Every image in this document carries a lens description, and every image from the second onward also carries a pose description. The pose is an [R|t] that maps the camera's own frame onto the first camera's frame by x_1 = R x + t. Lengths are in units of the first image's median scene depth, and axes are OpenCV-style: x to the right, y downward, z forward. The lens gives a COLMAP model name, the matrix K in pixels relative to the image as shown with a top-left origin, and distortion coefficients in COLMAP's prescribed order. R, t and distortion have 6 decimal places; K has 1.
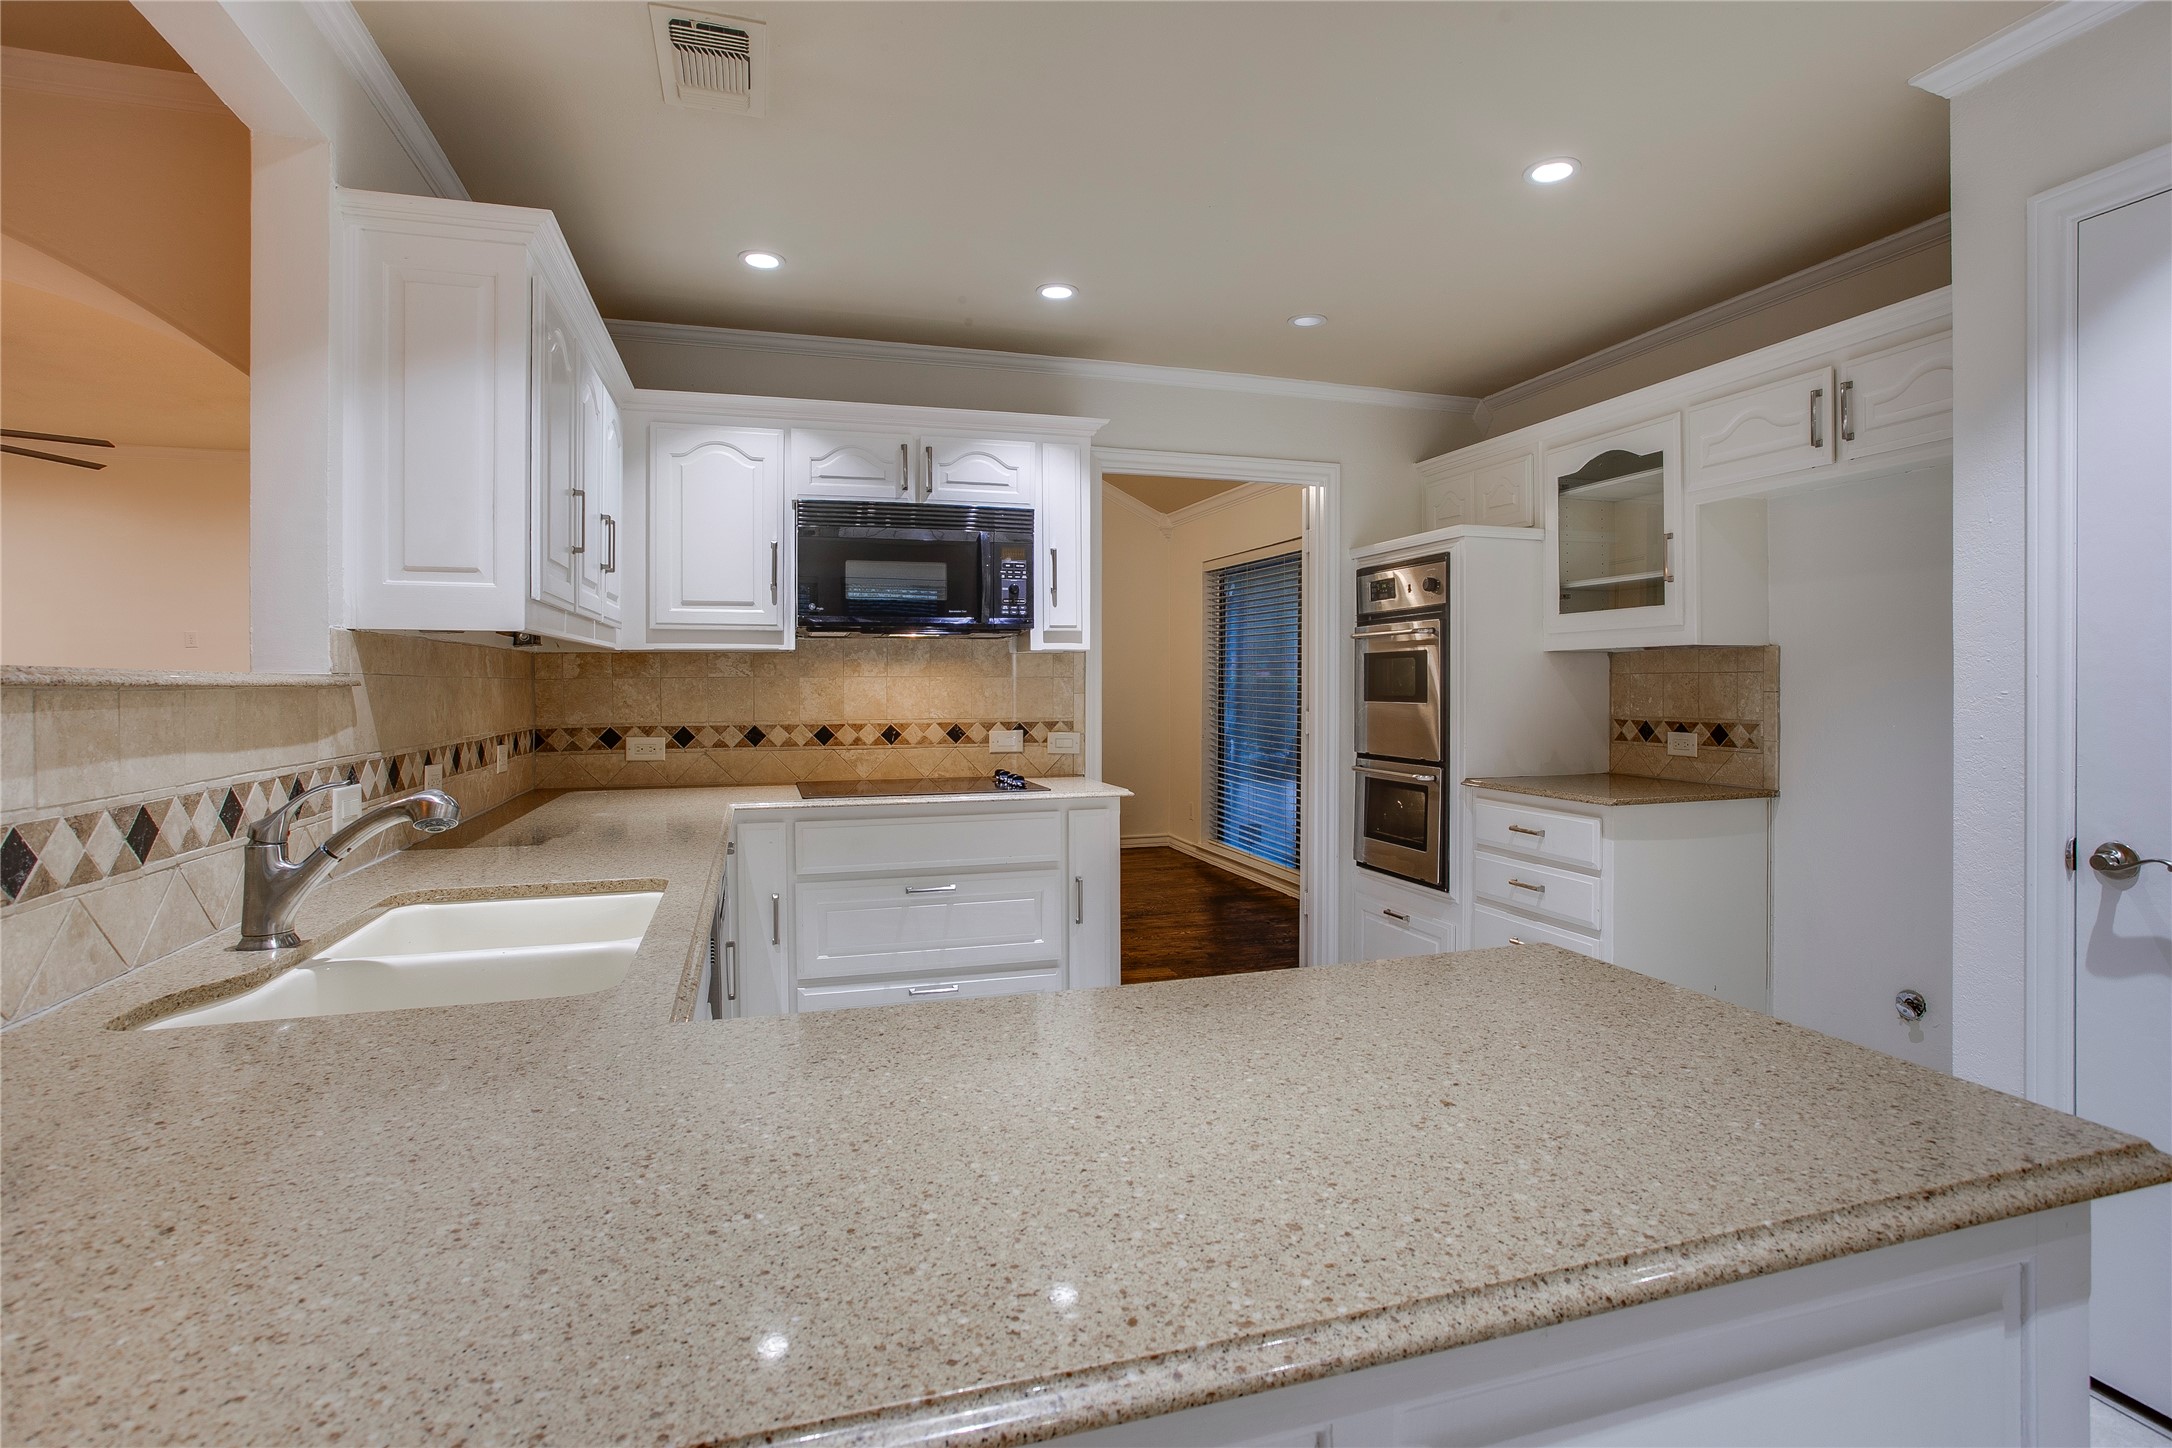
lens RADIAL K [[1095.3, 0, 1120.2], [0, 1095.3, 688.0], [0, 0, 1]] dist [-0.065547, 0.036833]
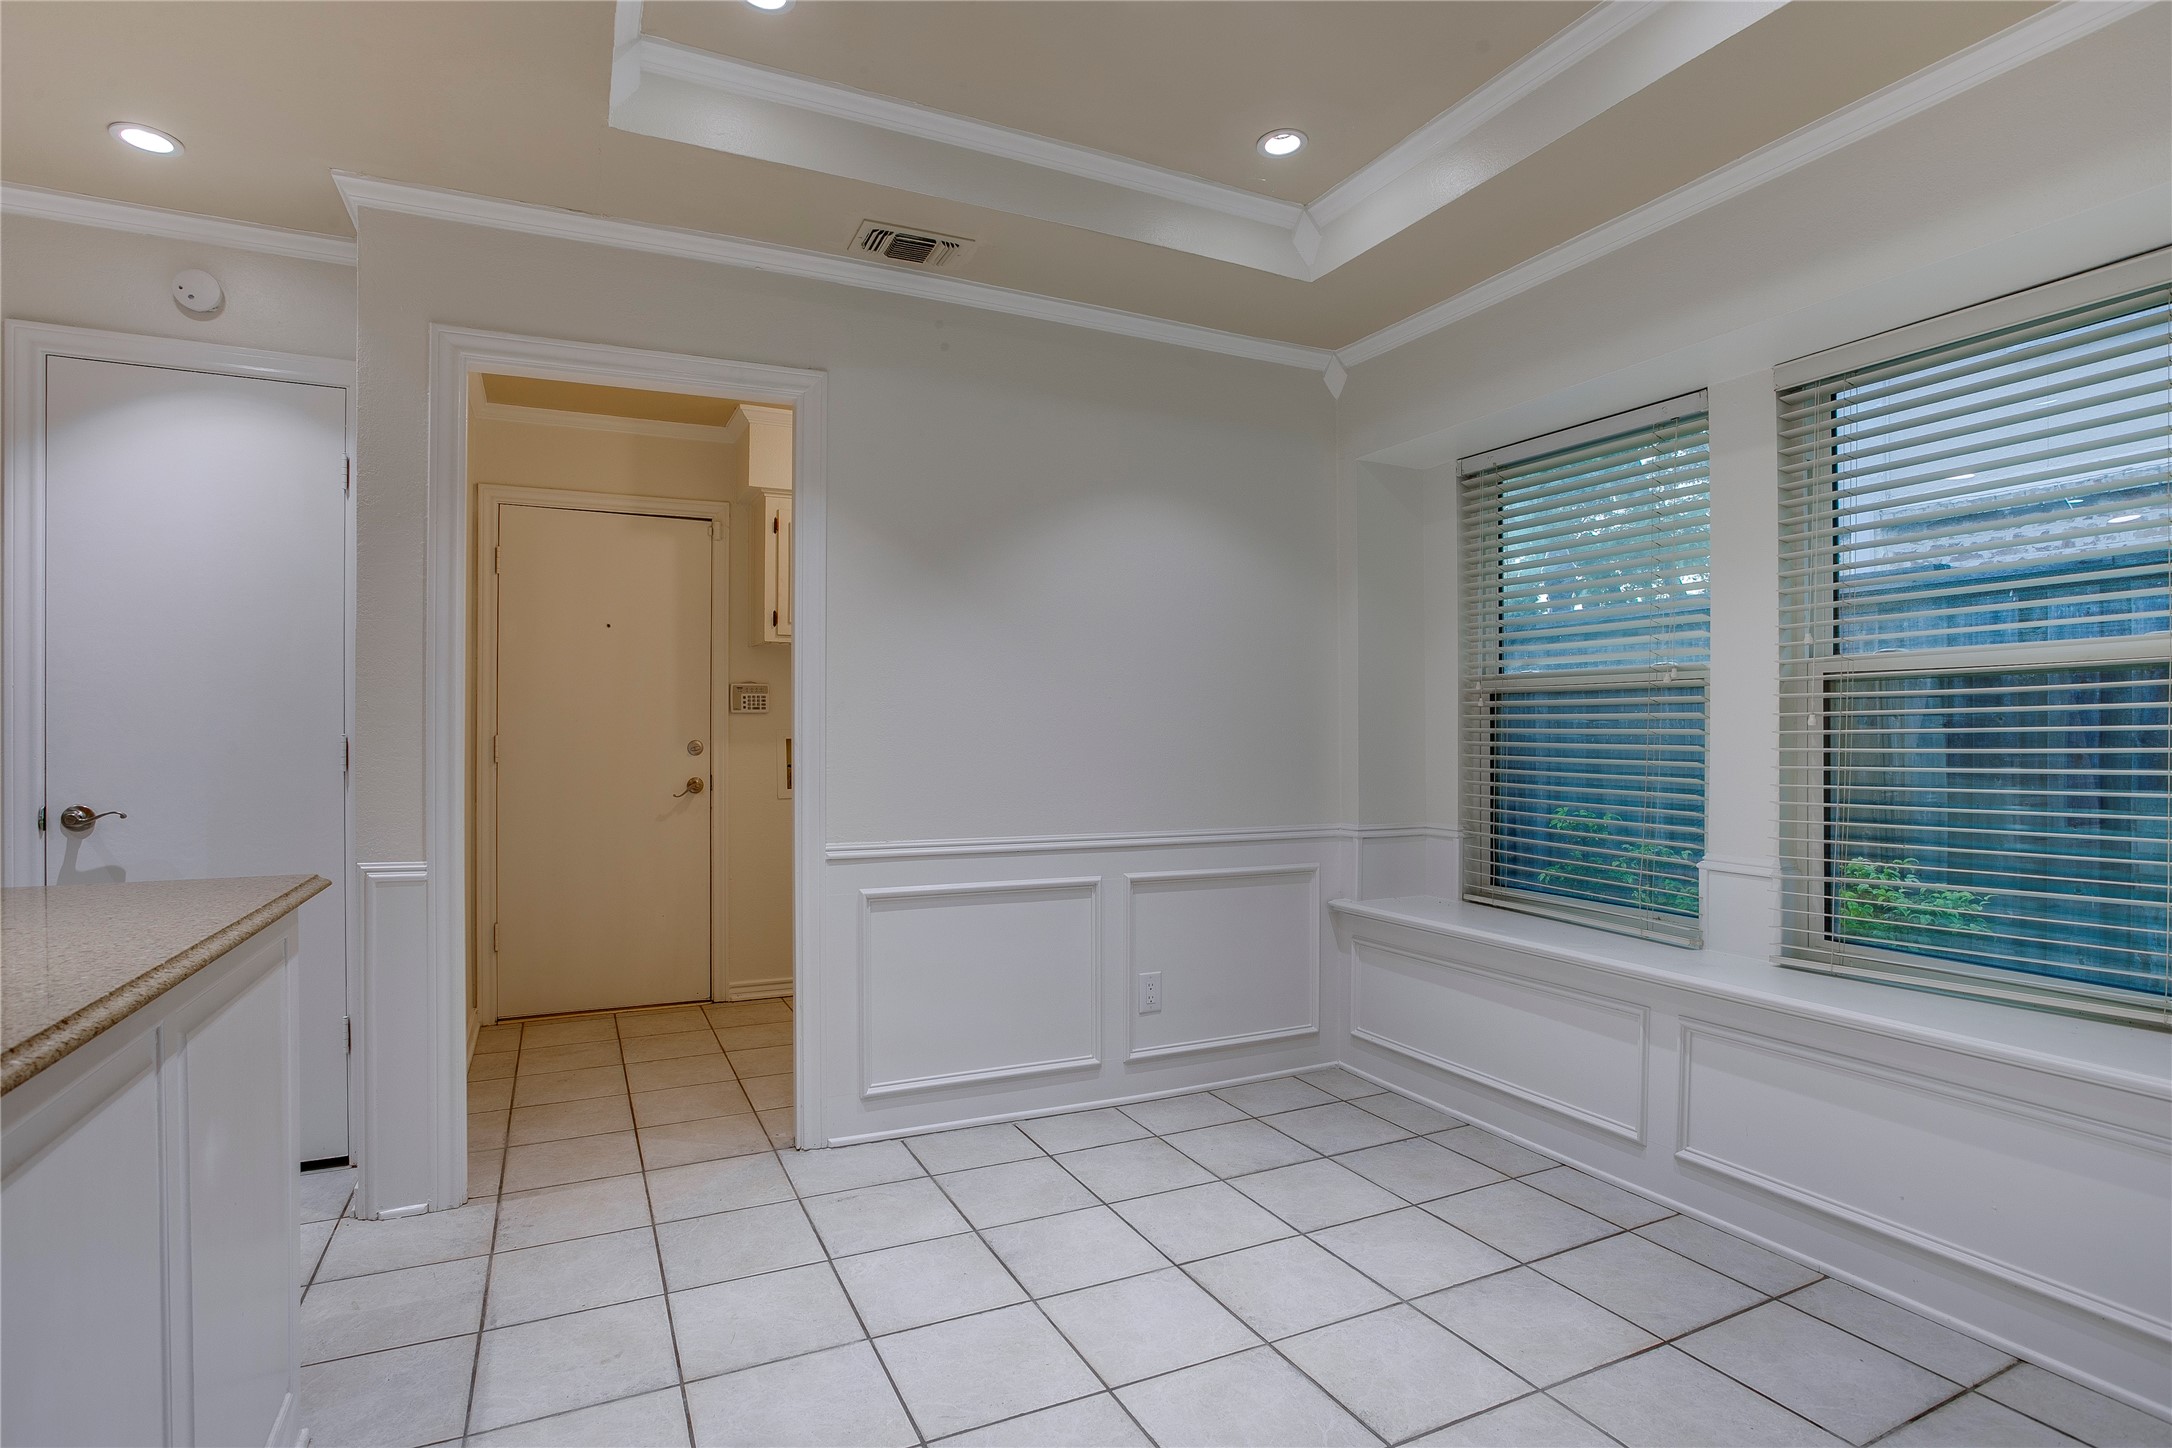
lens RADIAL K [[1076.7, 0, 1080.6], [0, 1076.7, 736.8], [0, 0, 1]] dist [-0.062476, 0.031558]
pose [[-0.139643, -0.000394, 0.990202, -0.313195], [0.005504, 0.999984, 0.001174, 0.029993], [-0.990187, 0.005614, -0.139639, -0.063641]]
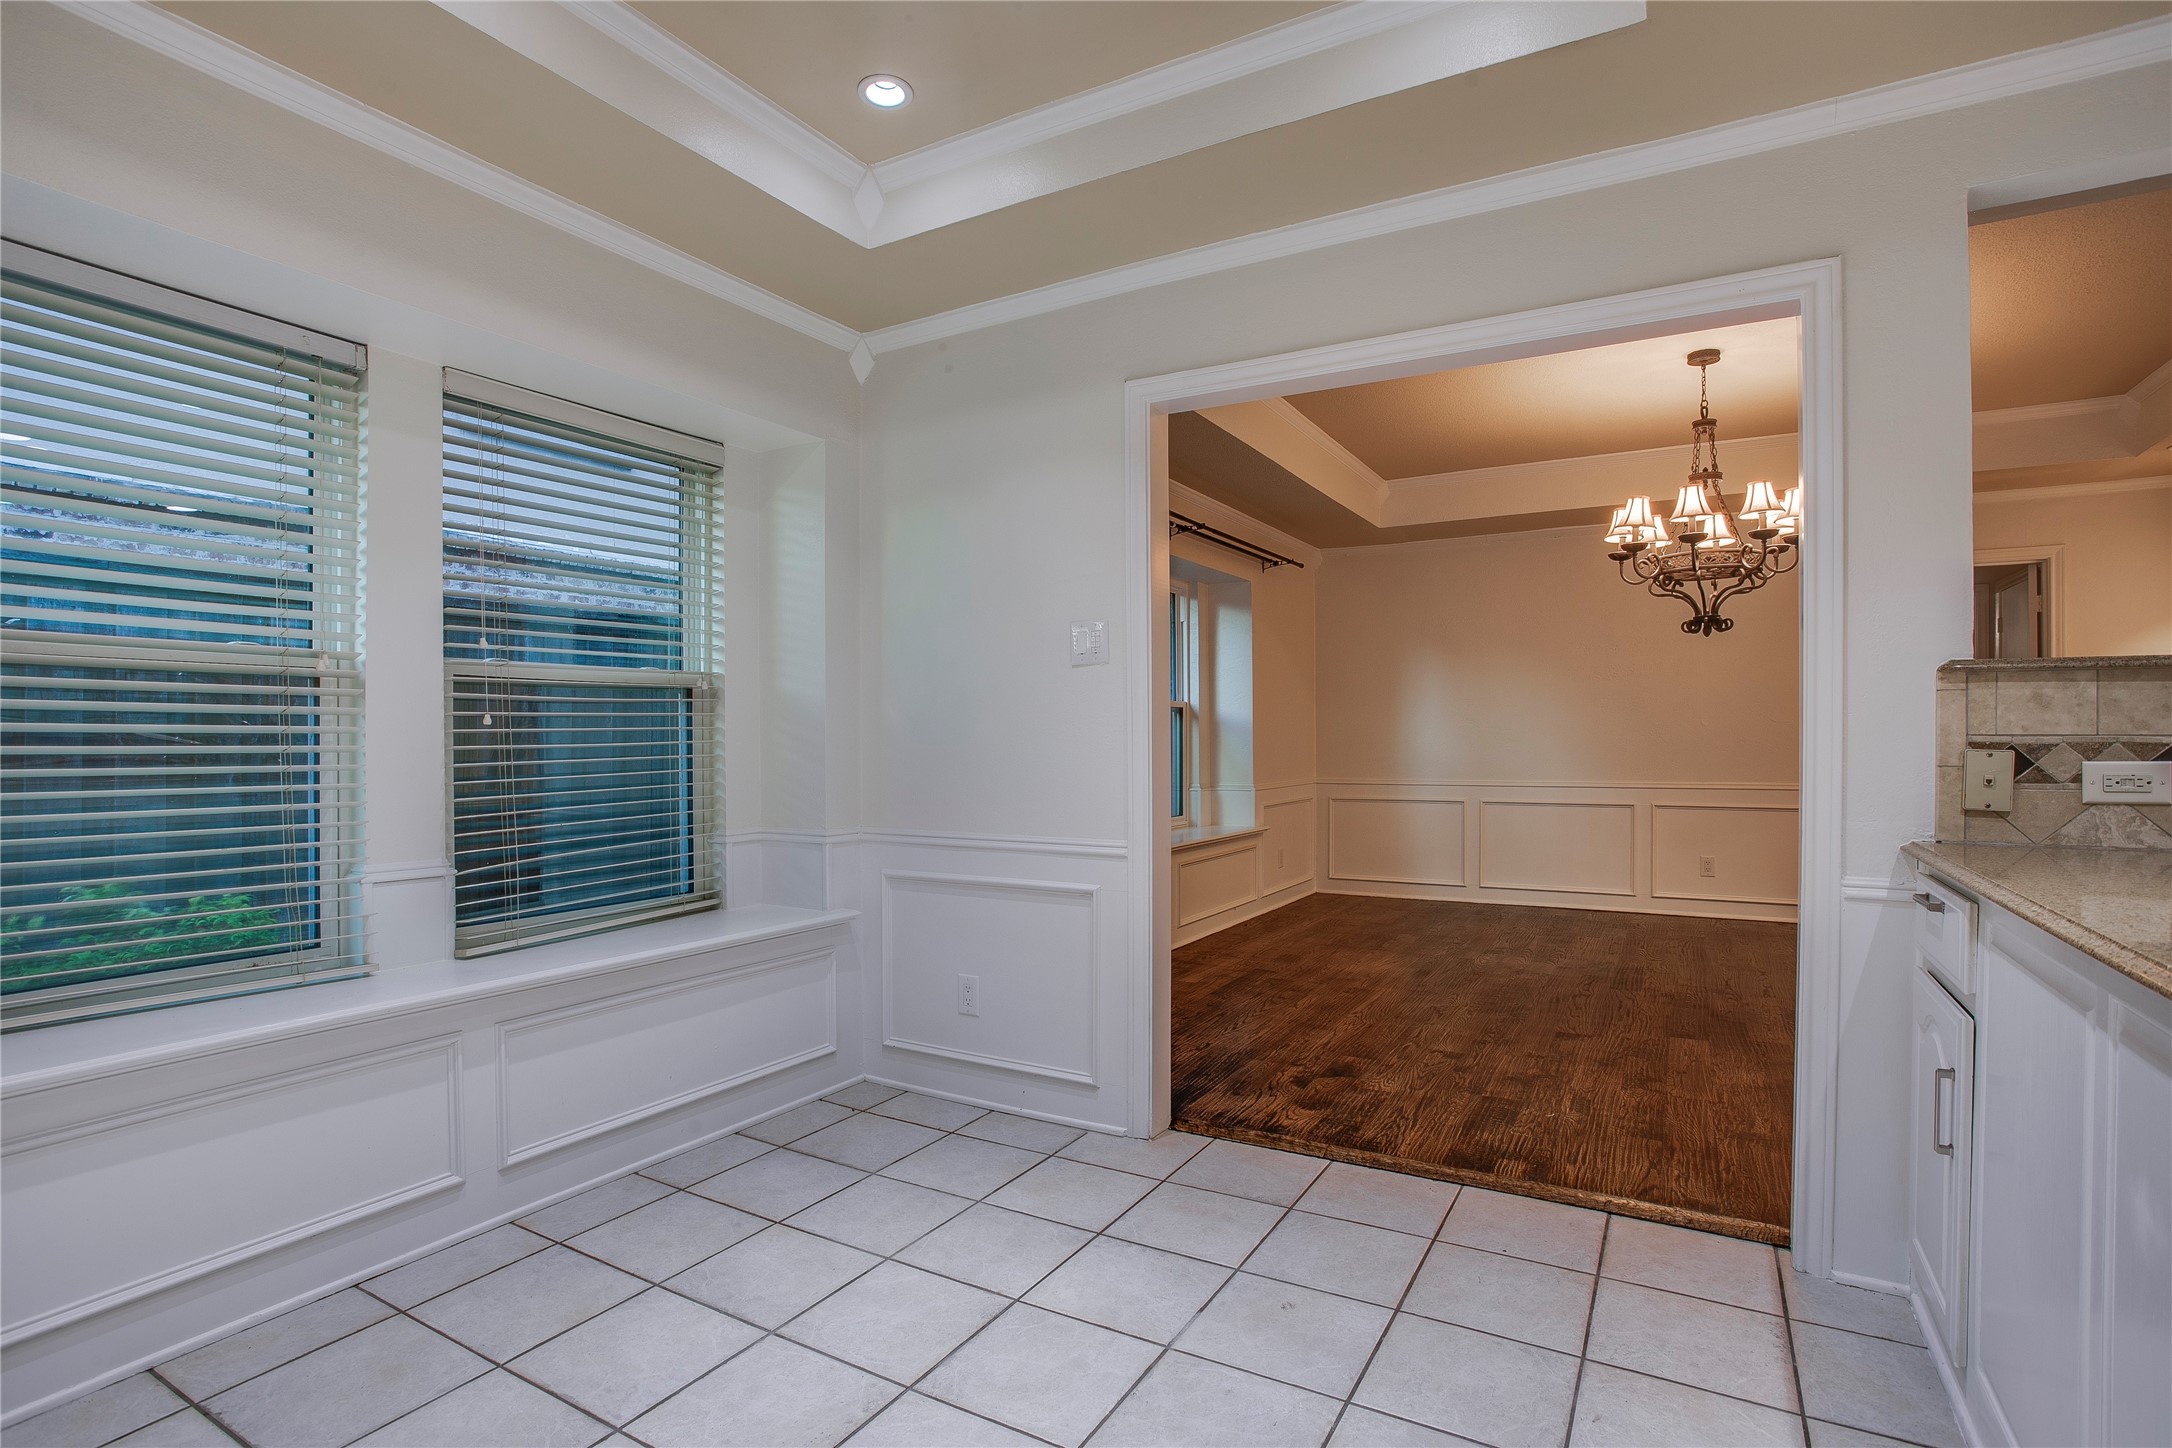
lens RADIAL K [[1076.7, 0, 1080.6], [0, 1076.7, 736.8], [0, 0, 1]] dist [-0.062476, 0.031558]
pose [[-0.745567, 0.003870, -0.666419, 0.497813], [0.001366, 0.999990, 0.004278, 0.031993], [0.666429, 0.002279, -0.745565, 0.199332]]
